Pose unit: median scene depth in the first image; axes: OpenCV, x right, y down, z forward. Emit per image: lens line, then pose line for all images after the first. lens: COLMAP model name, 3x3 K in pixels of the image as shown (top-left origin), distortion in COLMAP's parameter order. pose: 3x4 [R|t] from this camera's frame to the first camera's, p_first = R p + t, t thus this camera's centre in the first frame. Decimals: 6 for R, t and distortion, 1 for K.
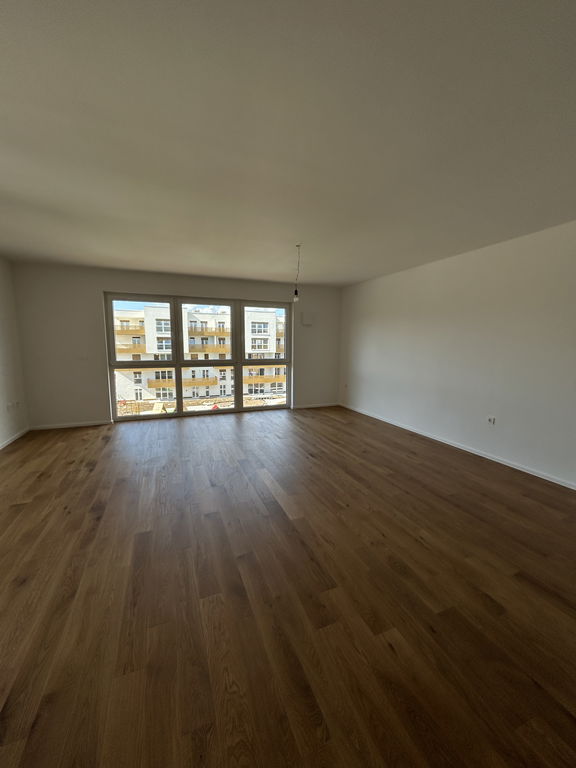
lens RADIAL K [[308.0, 0, 289.4], [0, 308.0, 382.6], [0, 0, 1]] dist [-0.002974, 0.000359]
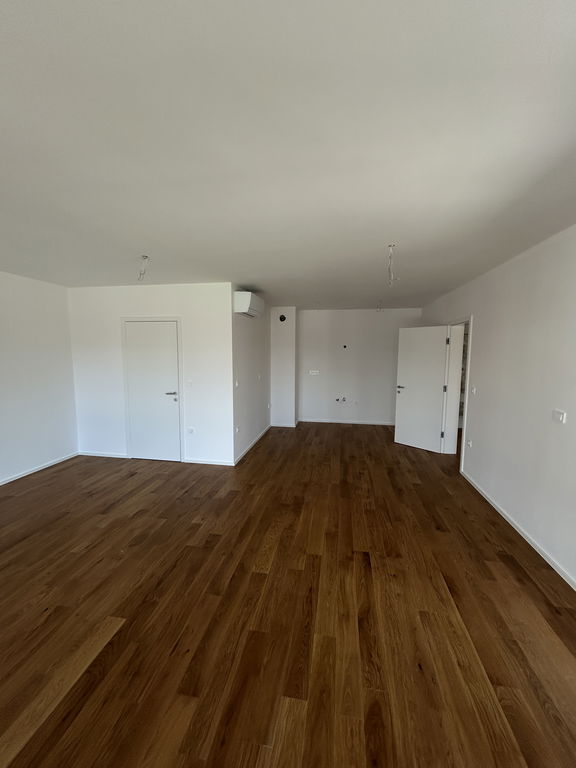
lens RADIAL K [[308.0, 0, 286.8], [0, 308.0, 383.3], [0, 0, 1]] dist [-0.002974, 0.000359]
pose [[-0.845048, -0.066104, 0.530589, -1.016589], [0.060327, 0.974205, 0.217453, -0.390057], [-0.531277, 0.215767, -0.819261, 1.867337]]
